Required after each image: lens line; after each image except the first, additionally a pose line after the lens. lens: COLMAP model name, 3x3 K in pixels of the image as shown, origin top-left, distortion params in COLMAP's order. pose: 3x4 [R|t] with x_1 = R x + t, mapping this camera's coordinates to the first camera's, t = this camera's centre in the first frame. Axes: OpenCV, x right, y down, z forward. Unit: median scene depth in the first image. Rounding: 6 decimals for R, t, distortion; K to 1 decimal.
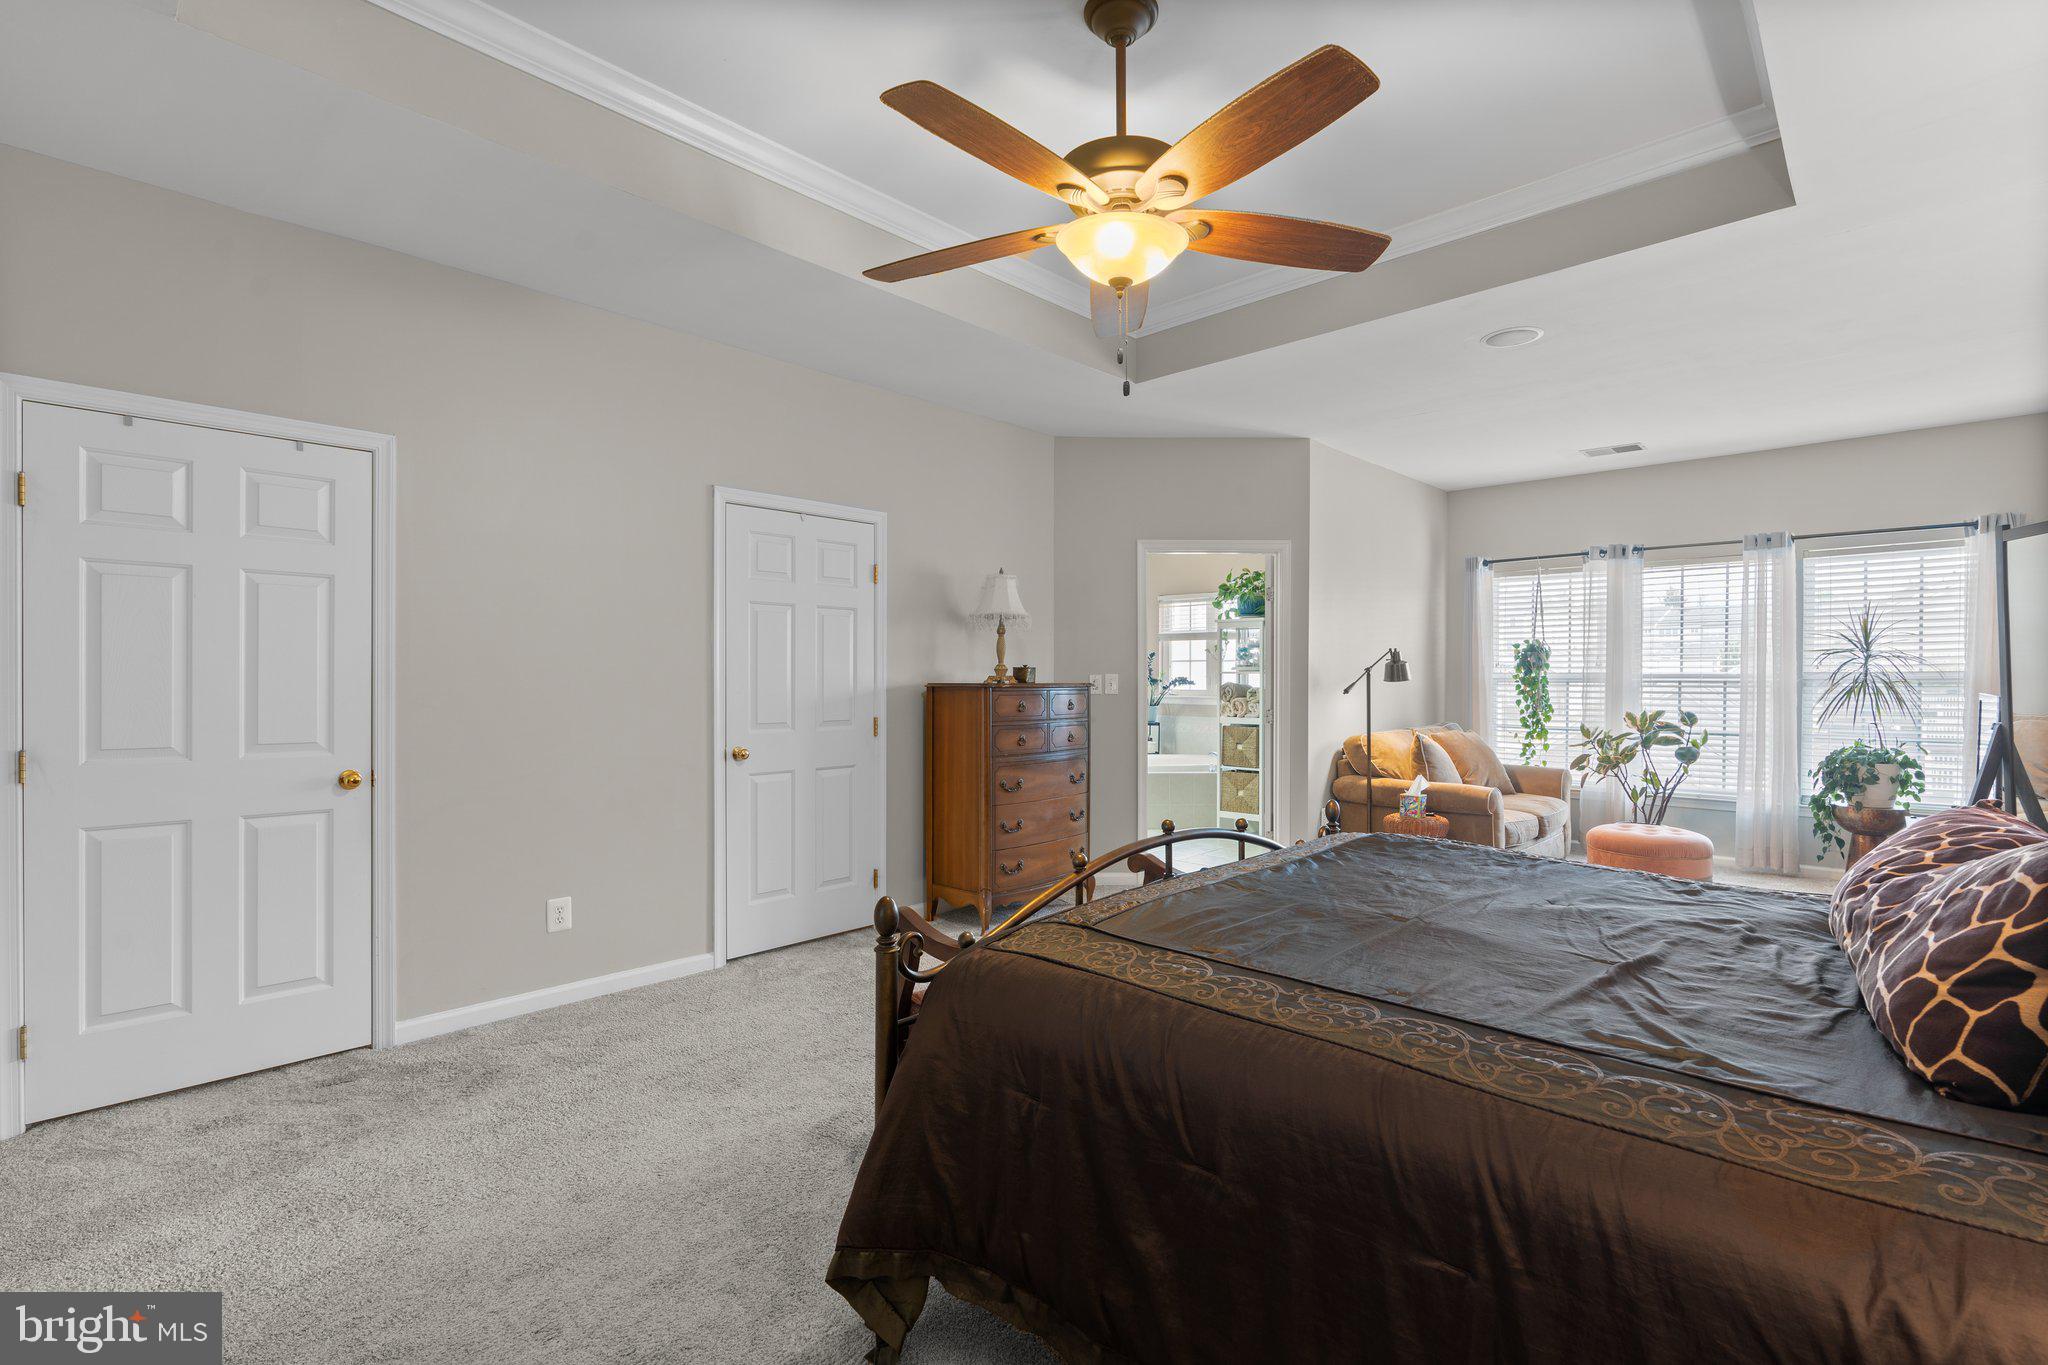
lens RADIAL K [[940.6, 0, 1028.0], [0, 940.6, 692.2], [0, 0, 1]] dist [0.001232, 0.001384]
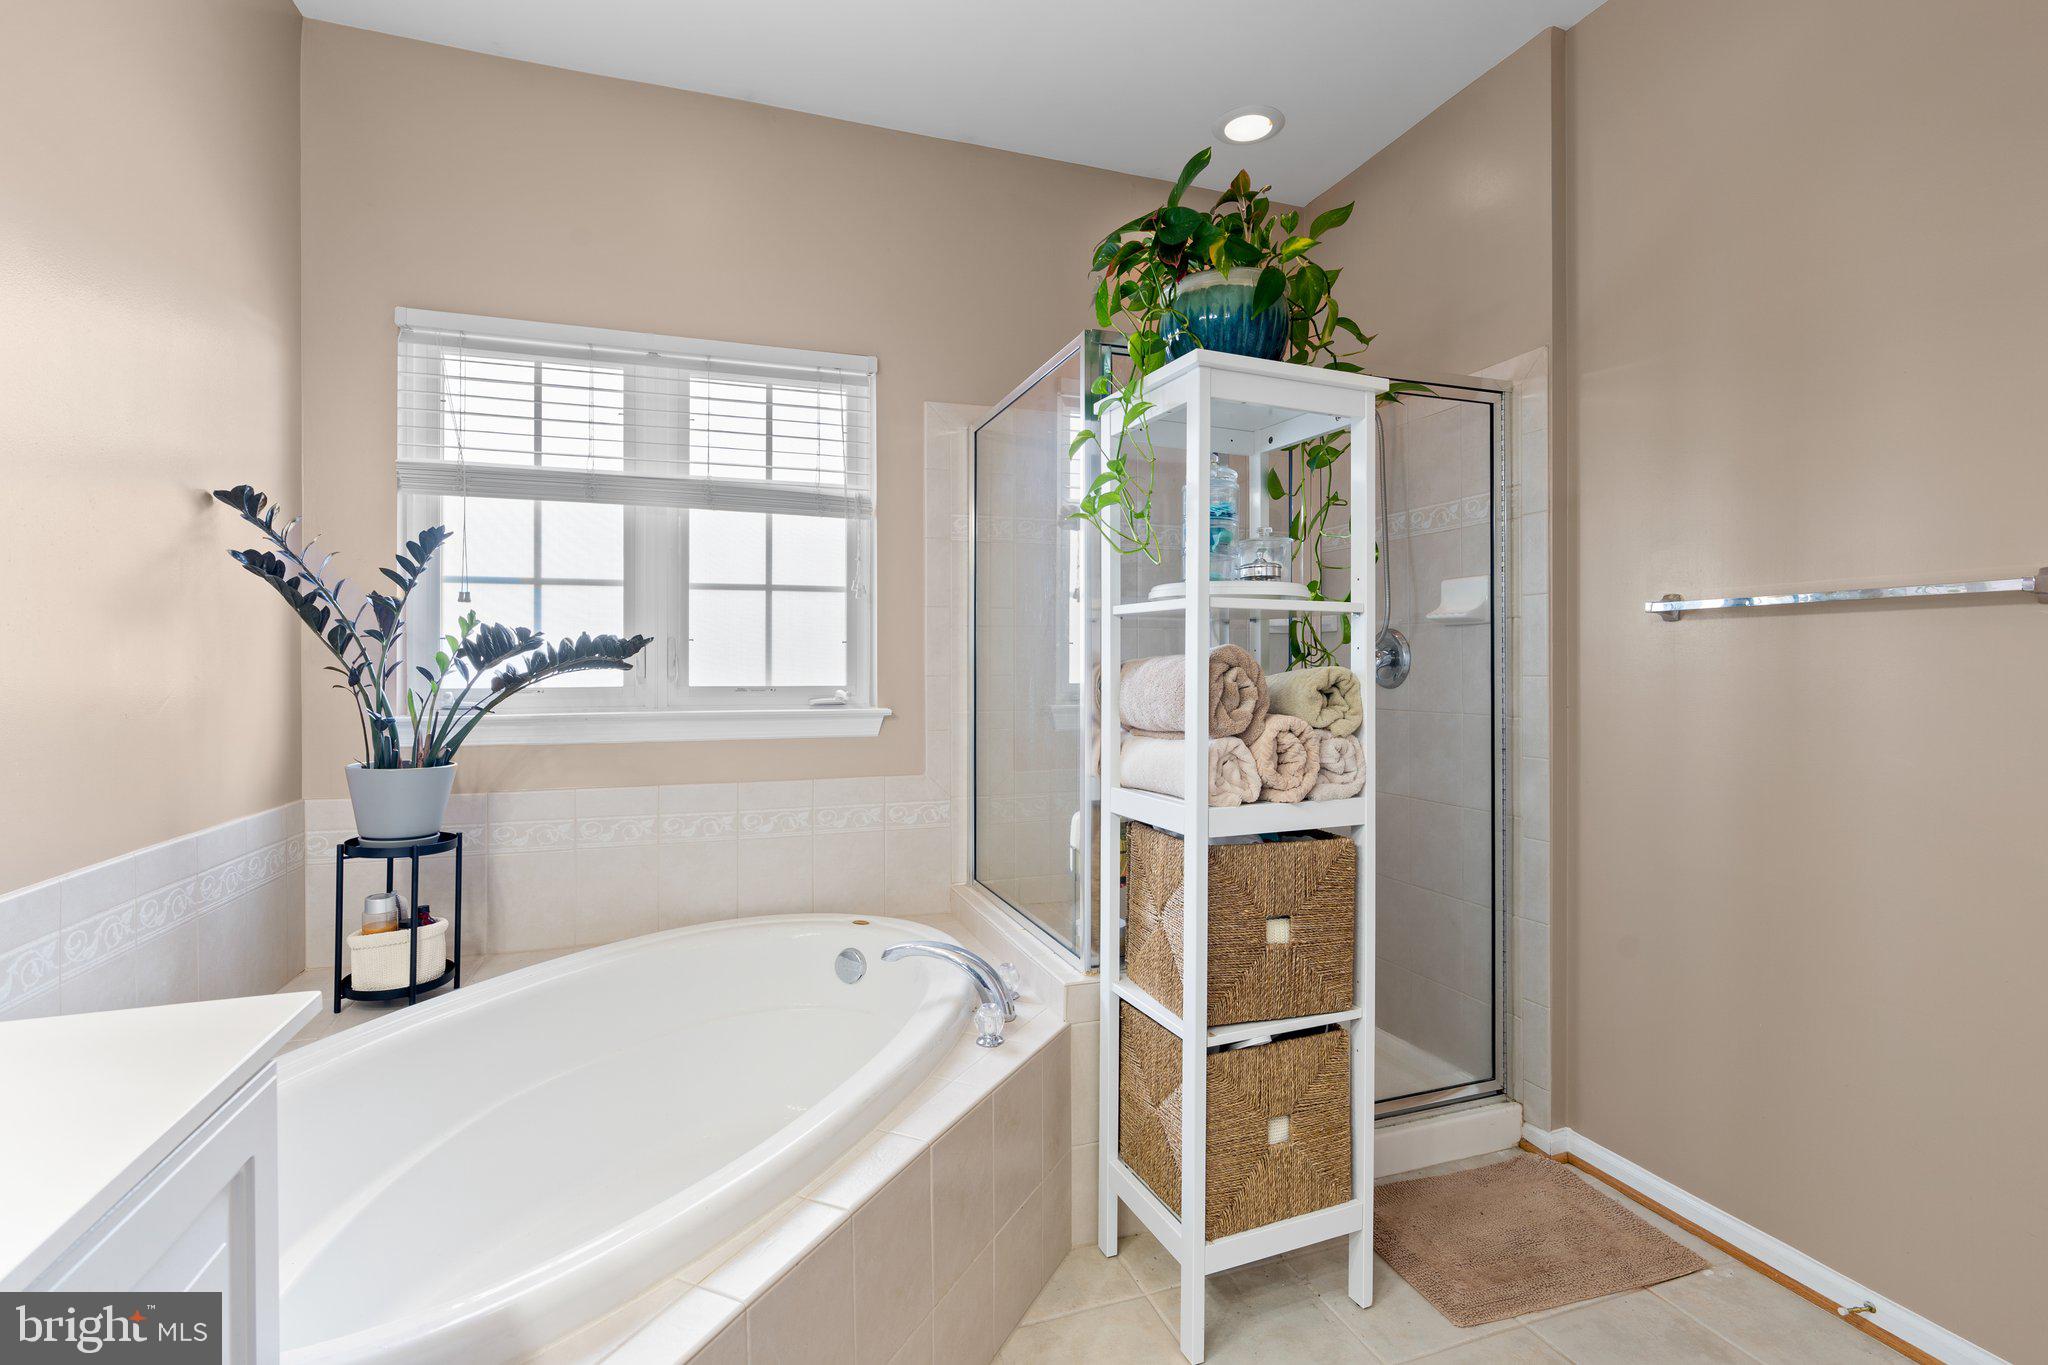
lens RADIAL K [[950.2, 0, 1026.7], [0, 950.2, 665.0], [0, 0, 1]] dist [-0.001500, 0.000704]
pose [[0.461139, -0.000622, 0.887327, -0.005387], [0.017975, 0.999801, -0.008641, -0.006464], [-0.887146, 0.019934, 0.461059, 1.154012]]
